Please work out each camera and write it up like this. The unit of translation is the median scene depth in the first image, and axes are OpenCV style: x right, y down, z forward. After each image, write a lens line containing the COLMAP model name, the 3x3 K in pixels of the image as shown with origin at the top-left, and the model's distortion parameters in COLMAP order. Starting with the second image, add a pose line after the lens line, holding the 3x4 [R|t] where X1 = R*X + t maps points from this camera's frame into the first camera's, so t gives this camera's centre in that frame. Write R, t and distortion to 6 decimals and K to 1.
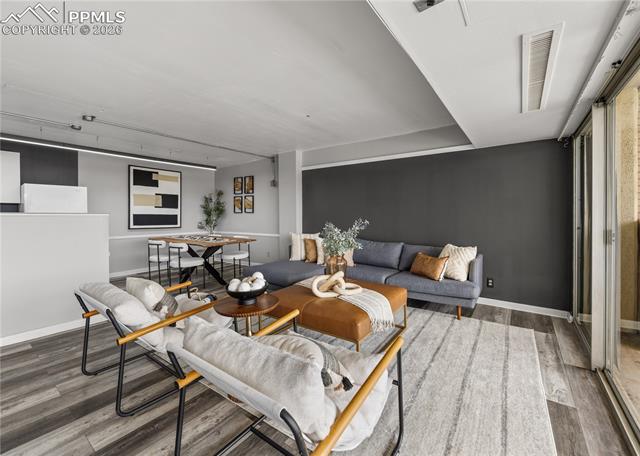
lens RADIAL K [[272.6, 0, 317.6], [0, 272.6, 217.6], [0, 0, 1]] dist [0.000585, -0.000938]
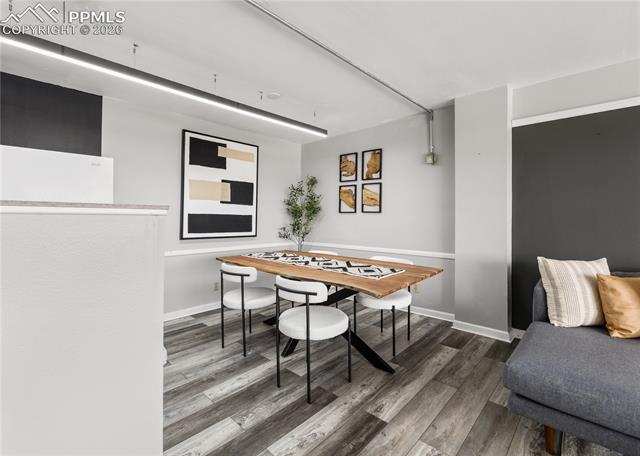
lens RADIAL K [[293.4, 0, 317.4], [0, 293.4, 214.9], [0, 0, 1]] dist [-0.003743, 0.000108]
pose [[0.993004, 0.005760, -0.117940, -0.328415], [-0.007905, 0.999812, -0.017728, -0.001104], [0.117815, 0.018536, 0.992862, 0.409778]]
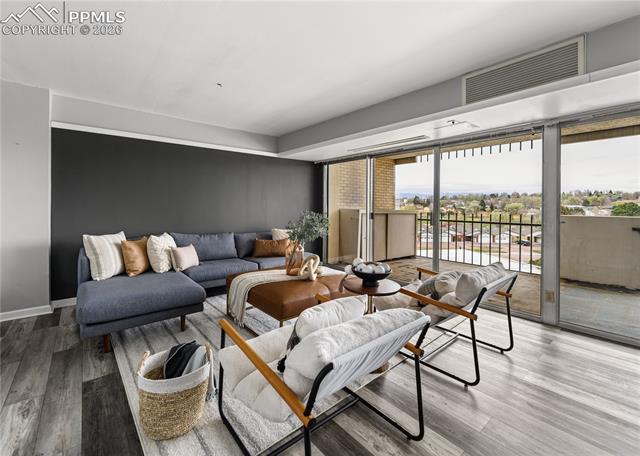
lens RADIAL K [[280.1, 0, 311.4], [0, 280.1, 207.5], [0, 0, 1]] dist [-0.003476, -0.000186]
pose [[0.241760, -0.002023, 0.970334, -0.468054], [0.007482, 0.999972, 0.000220, -0.000572], [-0.970307, 0.007206, 0.241768, 0.315375]]
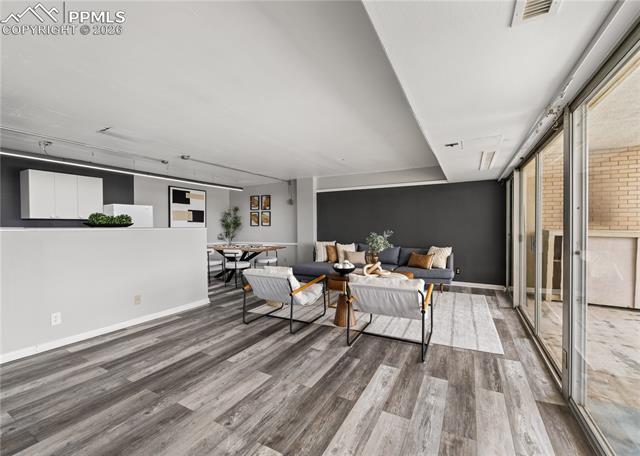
lens RADIAL K [[278.6, 0, 312.8], [0, 278.6, 231.7], [0, 0, 1]] dist [0.000287, 0.000092]
pose [[0.991239, -0.007766, 0.131850, -0.235233], [0.006643, 0.999938, 0.008953, -0.001344], [-0.131911, -0.007999, 0.991229, -0.273228]]
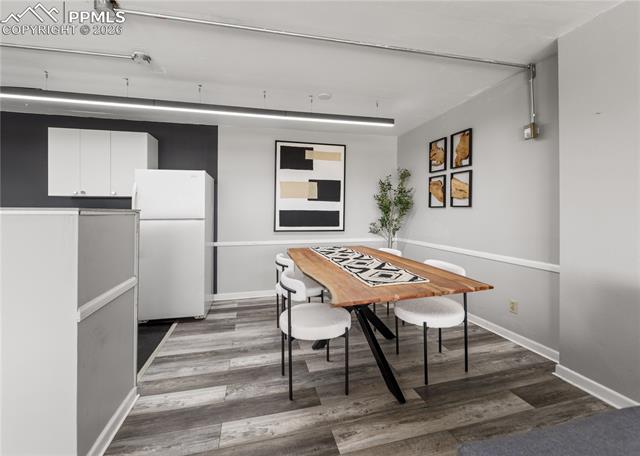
lens RADIAL K [[275.6, 0, 317.0], [0, 275.6, 210.4], [0, 0, 1]] dist [-0.003714, -0.000183]
pose [[0.768444, -0.000316, -0.639917, -0.151707], [-0.007527, 0.999926, -0.009532, -0.005913], [0.639873, 0.012142, 0.768385, 0.518833]]
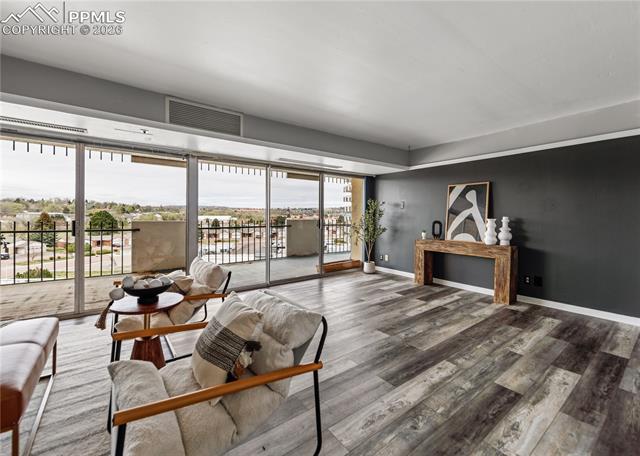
lens RADIAL K [[272.6, 0, 317.6], [0, 272.6, 217.6], [0, 0, 1]] dist [0.000585, -0.000938]
pose [[-0.959223, -0.006184, 0.282582, -0.370710], [-0.001467, 0.999856, 0.016901, -0.001782], [-0.282646, 0.015797, -0.959094, 0.581469]]
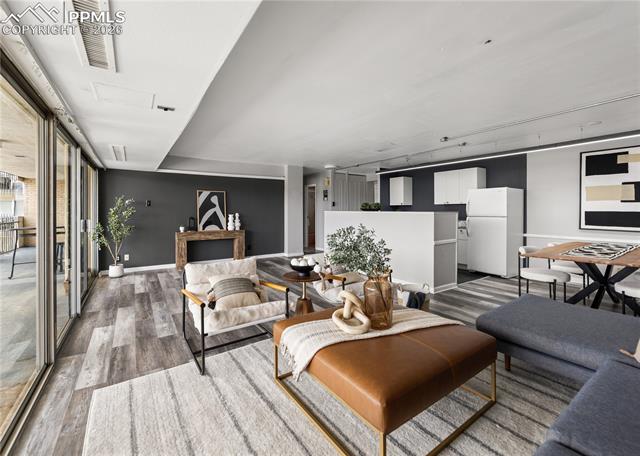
lens RADIAL K [[275.6, 0, 317.0], [0, 275.6, 210.4], [0, 0, 1]] dist [-0.003714, -0.000183]
pose [[-0.329794, 0.003213, -0.944047, 0.367635], [-0.007250, 0.999956, 0.005936, -0.014081], [0.944025, 0.008802, -0.329756, 0.511132]]
